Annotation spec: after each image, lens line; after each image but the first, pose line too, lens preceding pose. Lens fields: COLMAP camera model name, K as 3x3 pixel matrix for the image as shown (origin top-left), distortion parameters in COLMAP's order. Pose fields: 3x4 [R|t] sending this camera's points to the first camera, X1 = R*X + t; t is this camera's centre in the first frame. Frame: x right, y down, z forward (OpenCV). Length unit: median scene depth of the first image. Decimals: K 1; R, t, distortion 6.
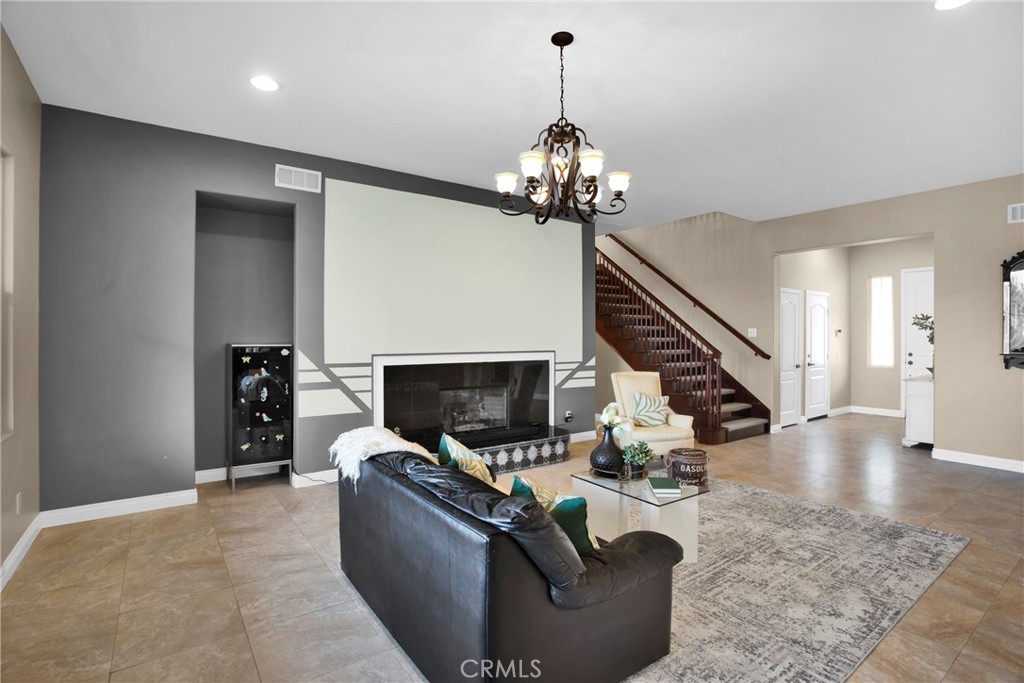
lens RADIAL K [[498.0, 0, 505.4], [0, 498.0, 333.2], [0, 0, 1]] dist [-0.067152, 0.026036]
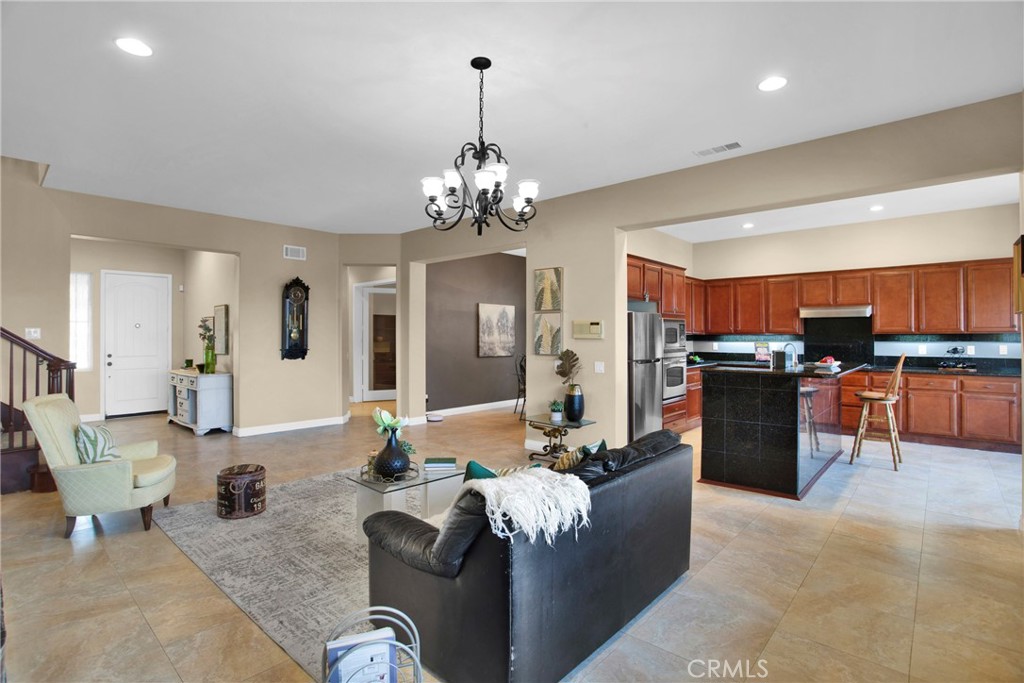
lens RADIAL K [[498.0, 0, 514.8], [0, 498.0, 333.7], [0, 0, 1]] dist [-0.067152, 0.026036]
pose [[-0.224083, 0.004213, 0.974561, -0.583295], [-0.003144, 0.999982, -0.005045, 0.001408], [-0.974565, -0.004195, -0.224066, 0.714952]]
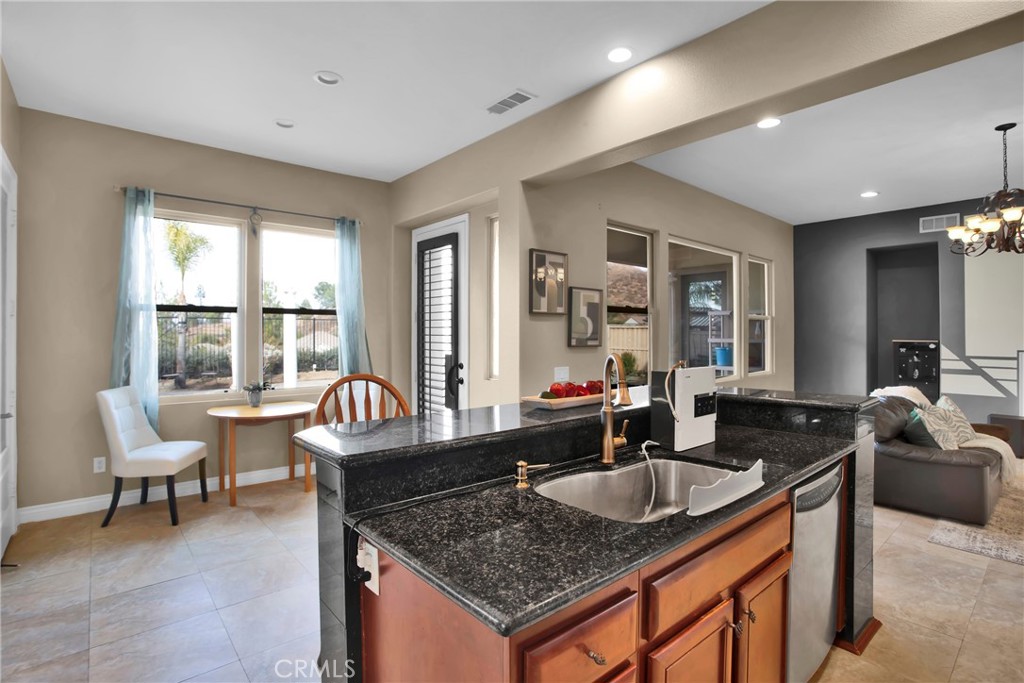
lens RADIAL K [[498.0, 0, 526.8], [0, 498.0, 332.0], [0, 0, 1]] dist [-0.067152, 0.026036]
pose [[0.107335, -0.003118, -0.994218, 0.829889], [0.003139, 0.999991, -0.002797, -0.002365], [0.994218, -0.002821, 0.107343, -0.336688]]
